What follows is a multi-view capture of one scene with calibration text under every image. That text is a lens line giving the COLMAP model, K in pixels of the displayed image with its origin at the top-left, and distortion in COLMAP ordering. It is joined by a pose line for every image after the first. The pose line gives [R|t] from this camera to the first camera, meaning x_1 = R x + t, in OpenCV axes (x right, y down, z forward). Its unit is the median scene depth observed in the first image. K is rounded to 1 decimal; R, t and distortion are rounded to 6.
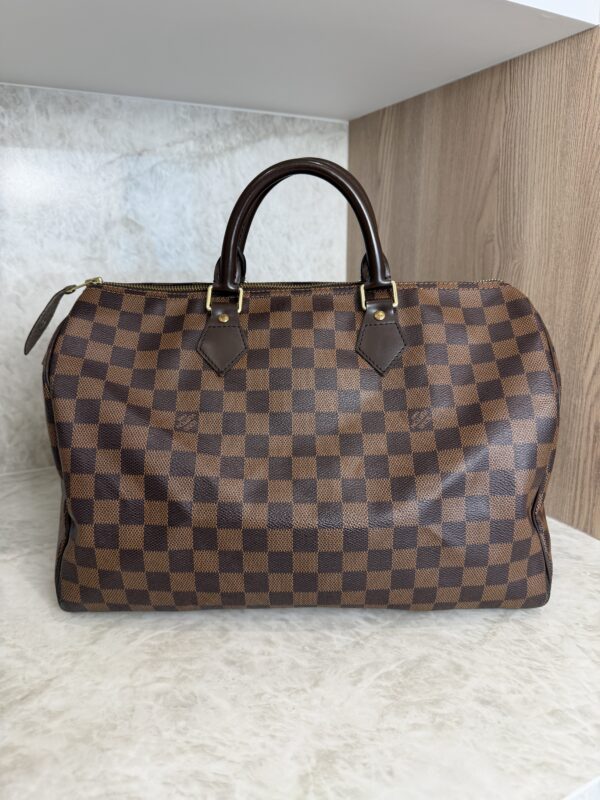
lens RADIAL K [[594.9, 0, 298.0], [0, 594.9, 397.1], [0, 0, 1]] dist [-0.024031, -0.001028]
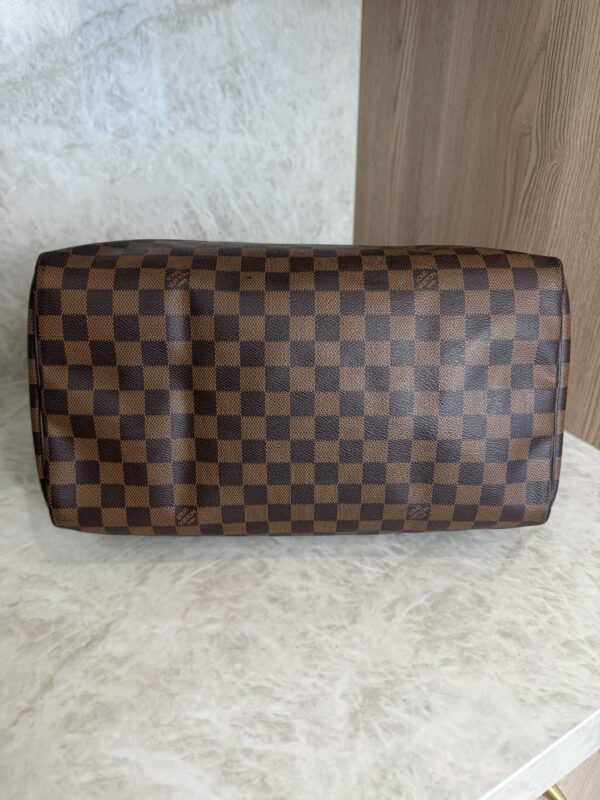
lens RADIAL K [[594.9, 0, 301.6], [0, 594.9, 406.2], [0, 0, 1]] dist [-0.024031, -0.001028]
pose [[0.999101, -0.018229, 0.038272, -0.090774], [0.006415, 0.957435, 0.288578, -0.192476], [-0.041903, -0.288073, 0.956691, 0.055894]]
